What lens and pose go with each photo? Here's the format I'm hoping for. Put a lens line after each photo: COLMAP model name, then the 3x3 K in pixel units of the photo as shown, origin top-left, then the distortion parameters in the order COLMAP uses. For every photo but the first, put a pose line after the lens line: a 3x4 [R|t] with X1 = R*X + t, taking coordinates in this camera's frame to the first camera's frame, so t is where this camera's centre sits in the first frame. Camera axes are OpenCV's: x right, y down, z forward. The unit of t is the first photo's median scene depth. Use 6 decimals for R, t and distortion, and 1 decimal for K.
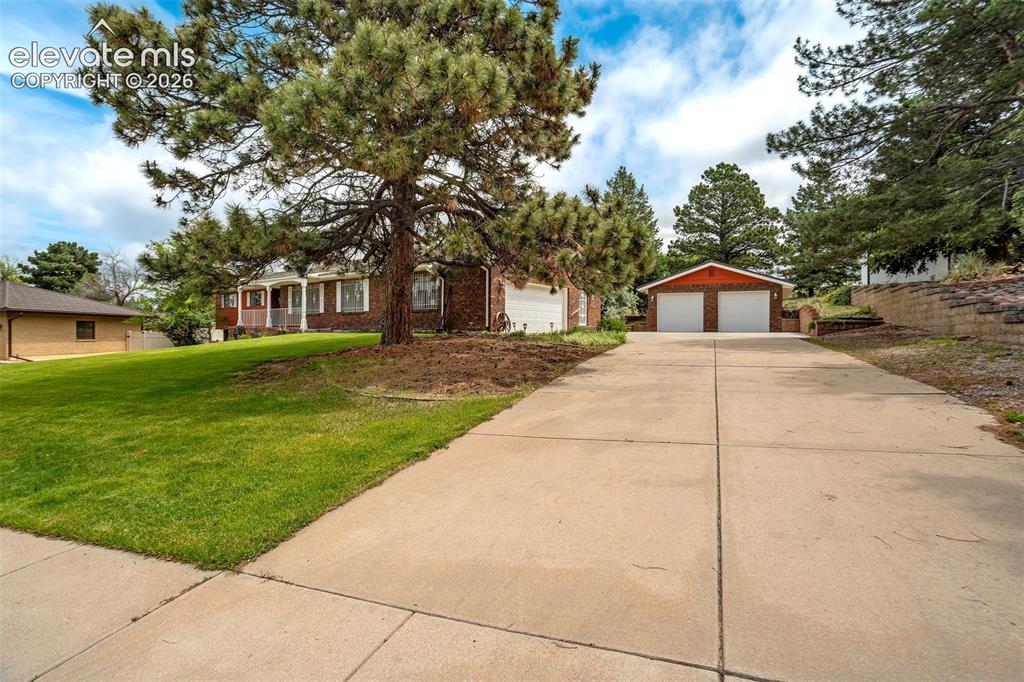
lens RADIAL K [[492.3, 0, 512.0], [0, 492.3, 341.0], [0, 0, 1]] dist [-0.009912, 0.000633]
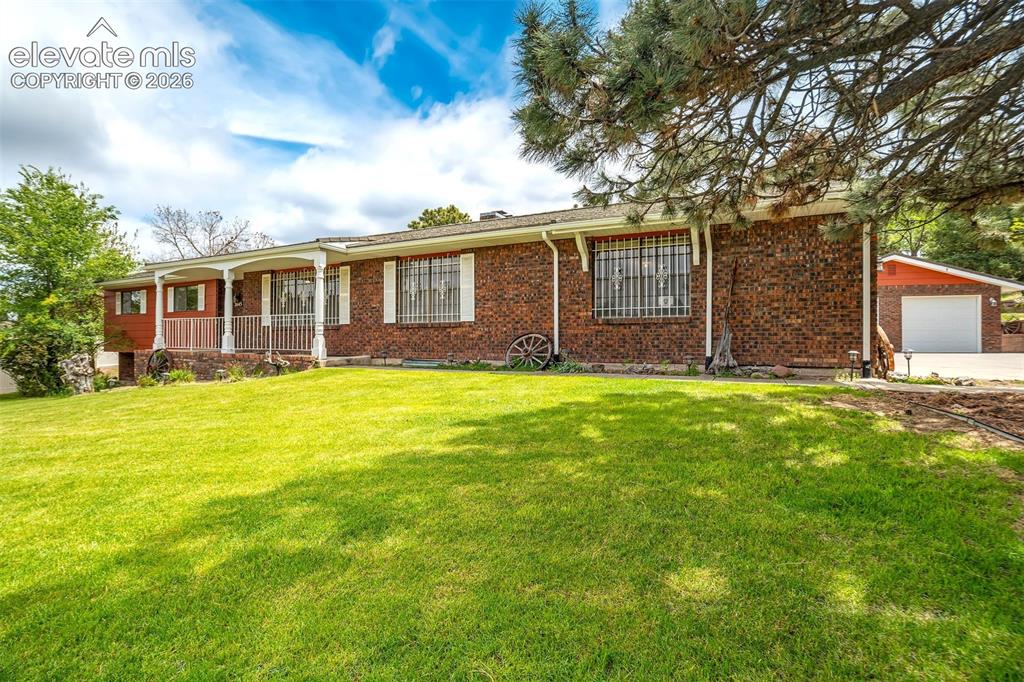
lens RADIAL K [[492.3, 0, 512.0], [0, 492.3, 341.0], [0, 0, 1]] dist [-0.009912, 0.000633]
pose [[0.986939, -0.001994, 0.161084, -0.293160], [0.005684, 0.999732, -0.022448, -0.027506], [-0.160996, 0.023070, 0.986685, 0.467273]]
